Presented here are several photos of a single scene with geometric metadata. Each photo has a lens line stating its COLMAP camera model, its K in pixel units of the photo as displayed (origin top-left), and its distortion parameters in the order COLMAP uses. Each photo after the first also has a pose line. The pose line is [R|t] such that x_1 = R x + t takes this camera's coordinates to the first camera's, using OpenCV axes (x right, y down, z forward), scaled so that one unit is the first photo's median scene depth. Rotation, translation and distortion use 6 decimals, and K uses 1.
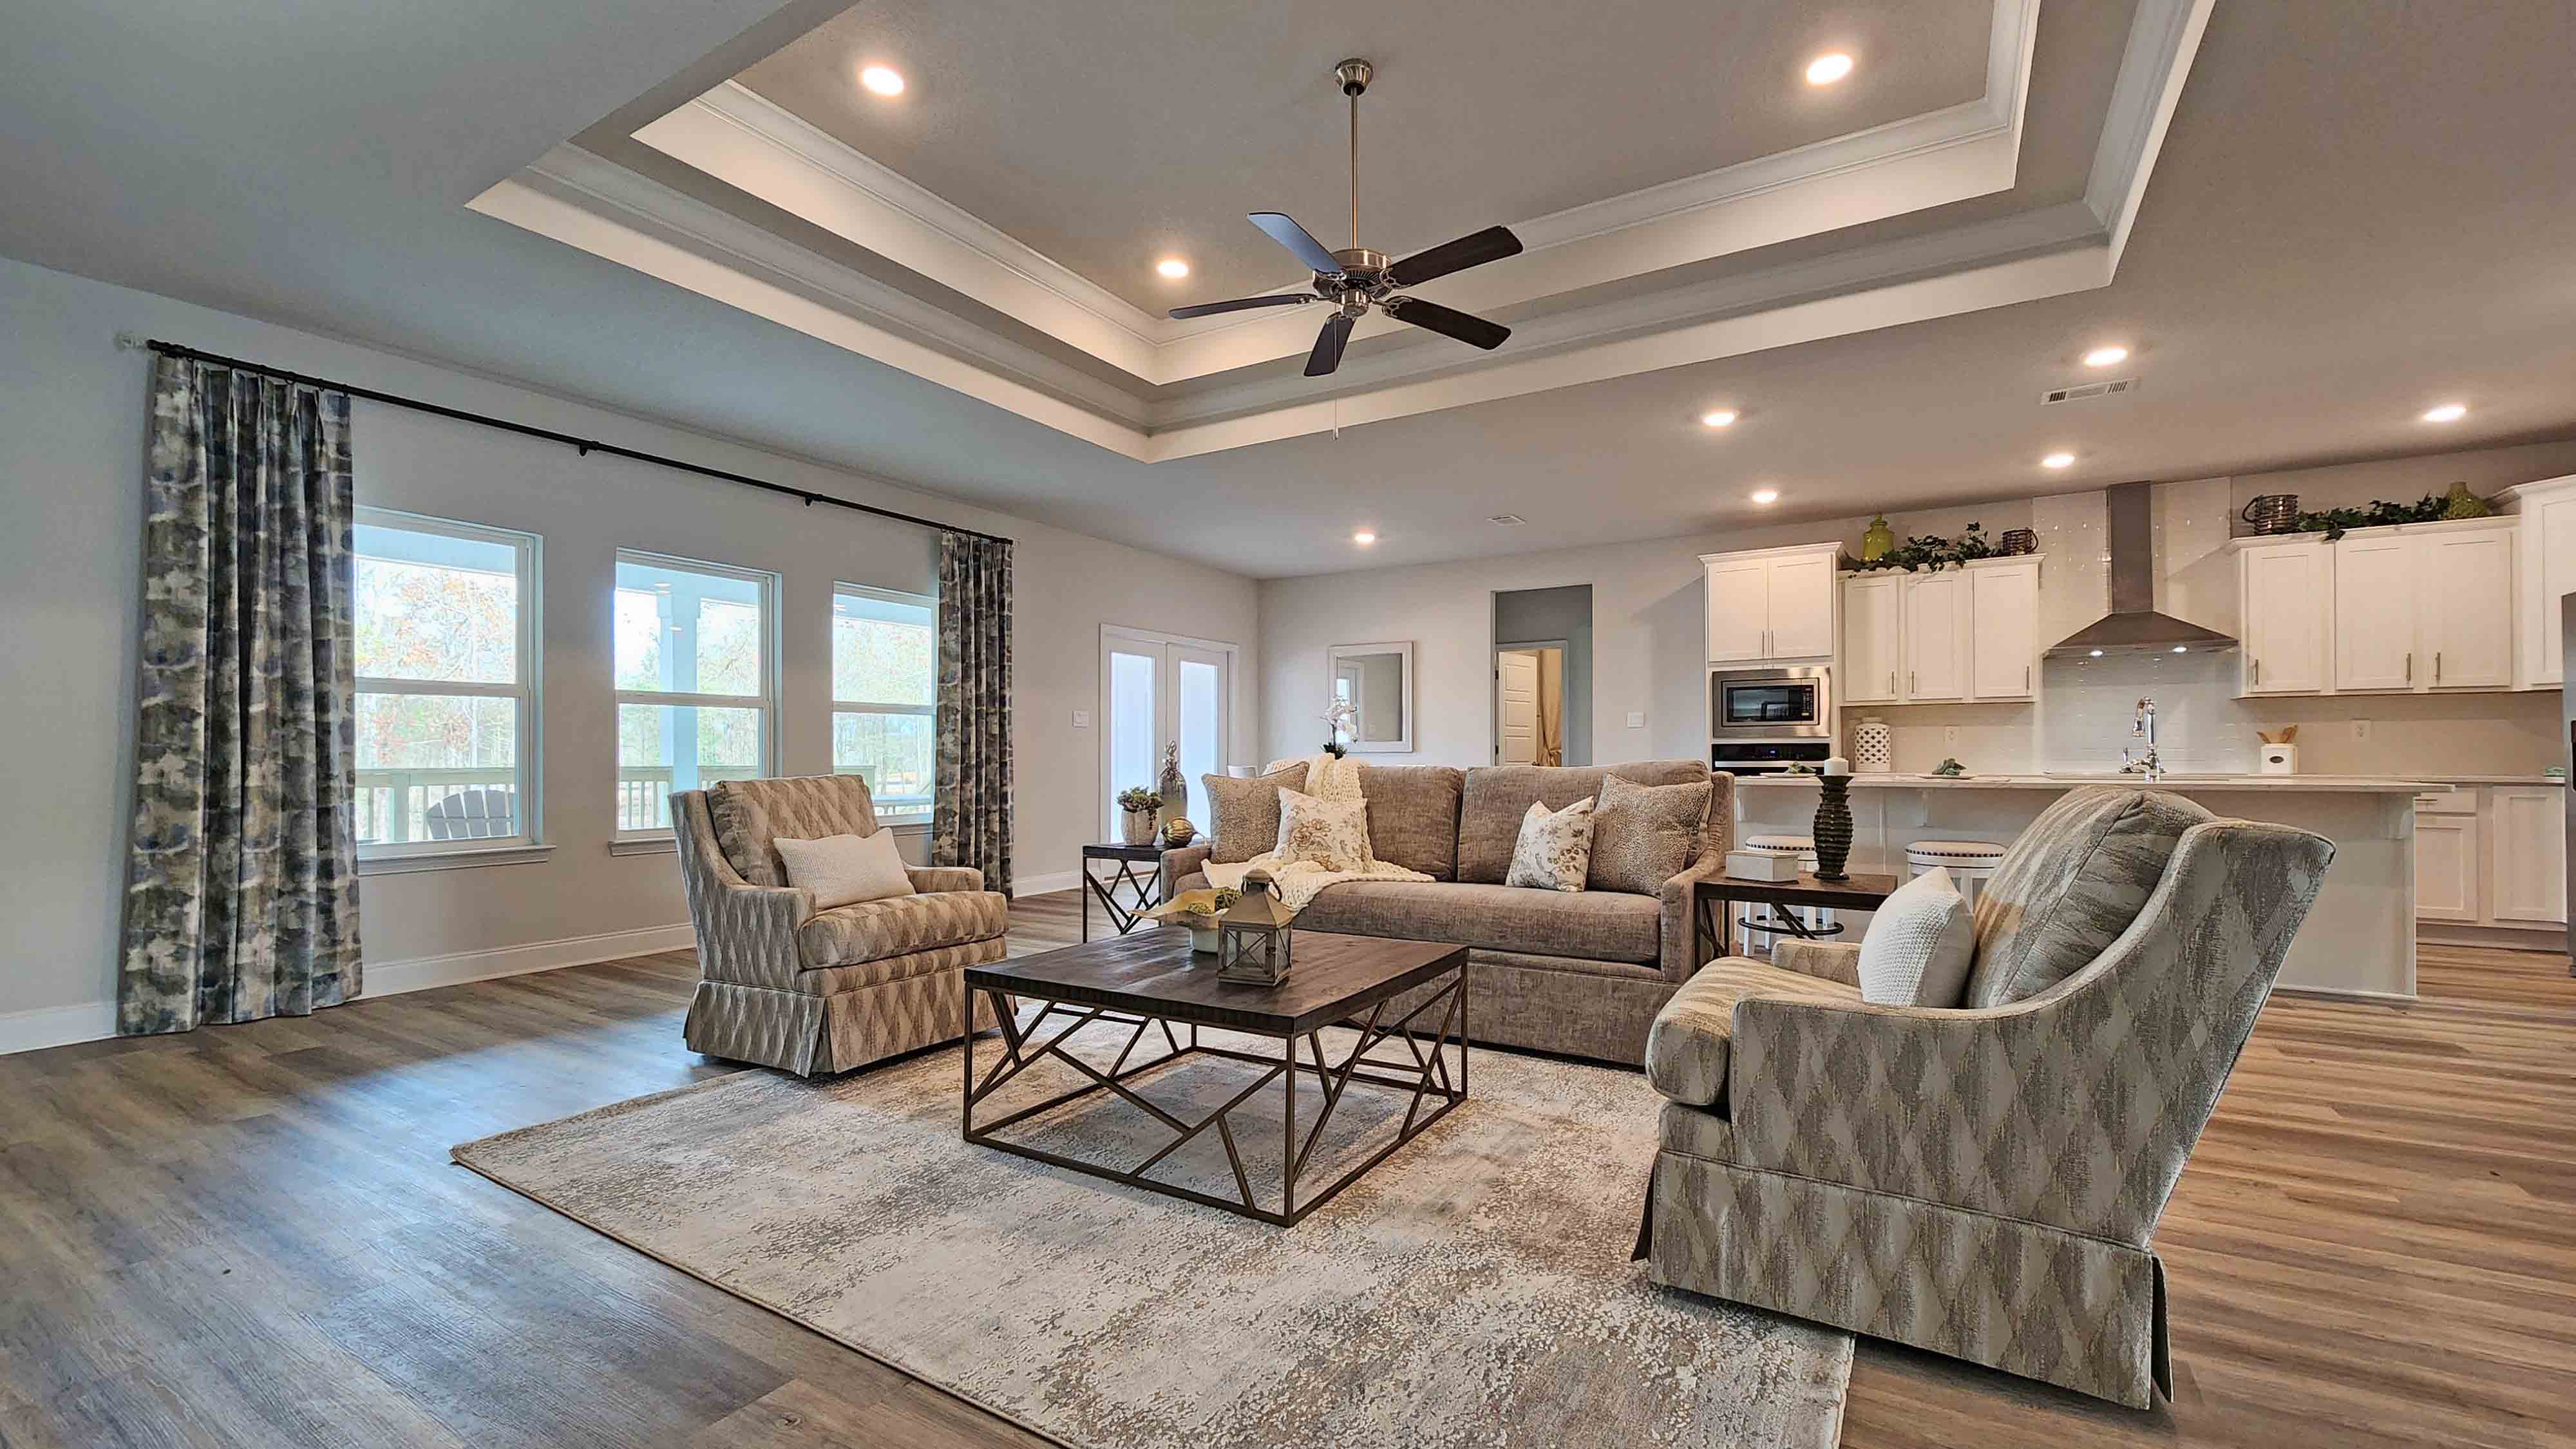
lens RADIAL K [[1062.1, 0, 1295.5], [0, 1062.1, 748.9], [0, 0, 1]] dist [0.004140, -0.002716]
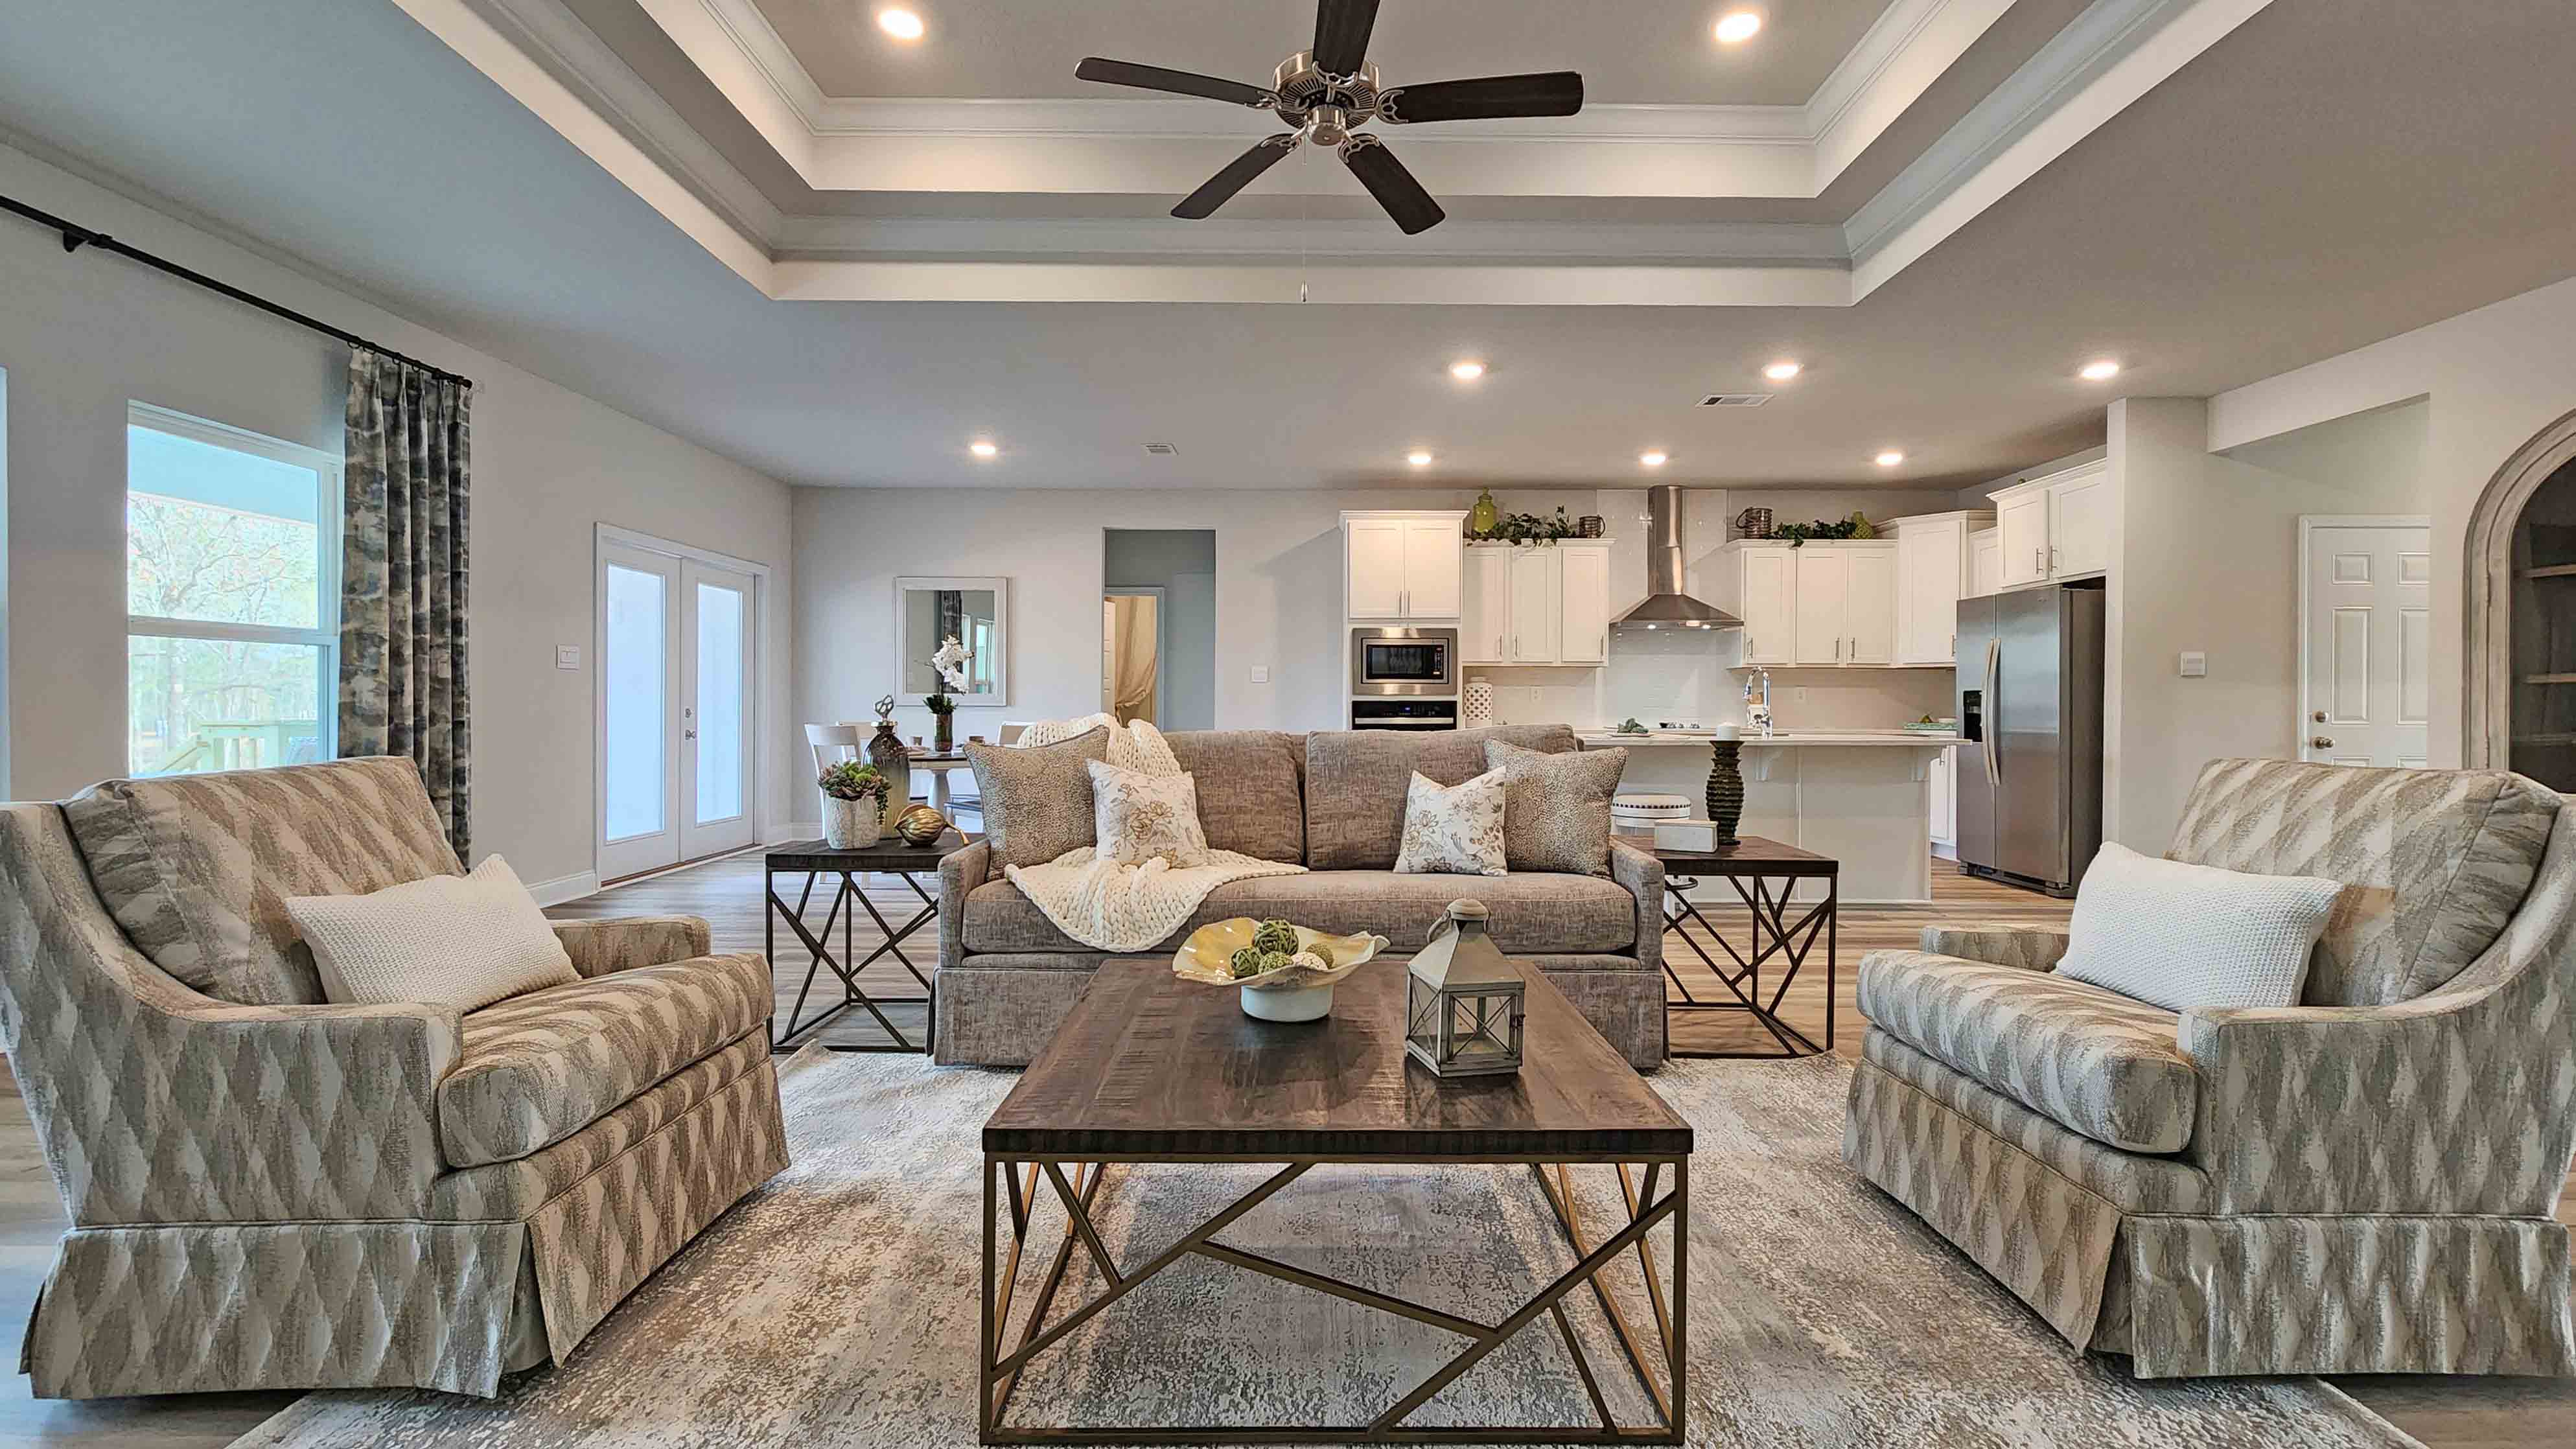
lens RADIAL K [[1062.1, 0, 1300.9], [0, 1062.1, 713.5], [0, 0, 1]] dist [0.004140, -0.002716]
pose [[0.851639, 0.000512, 0.524129, -0.291807], [-0.008236, 0.999889, 0.012406, -0.007700], [-0.524065, -0.014882, 0.851548, 0.292238]]
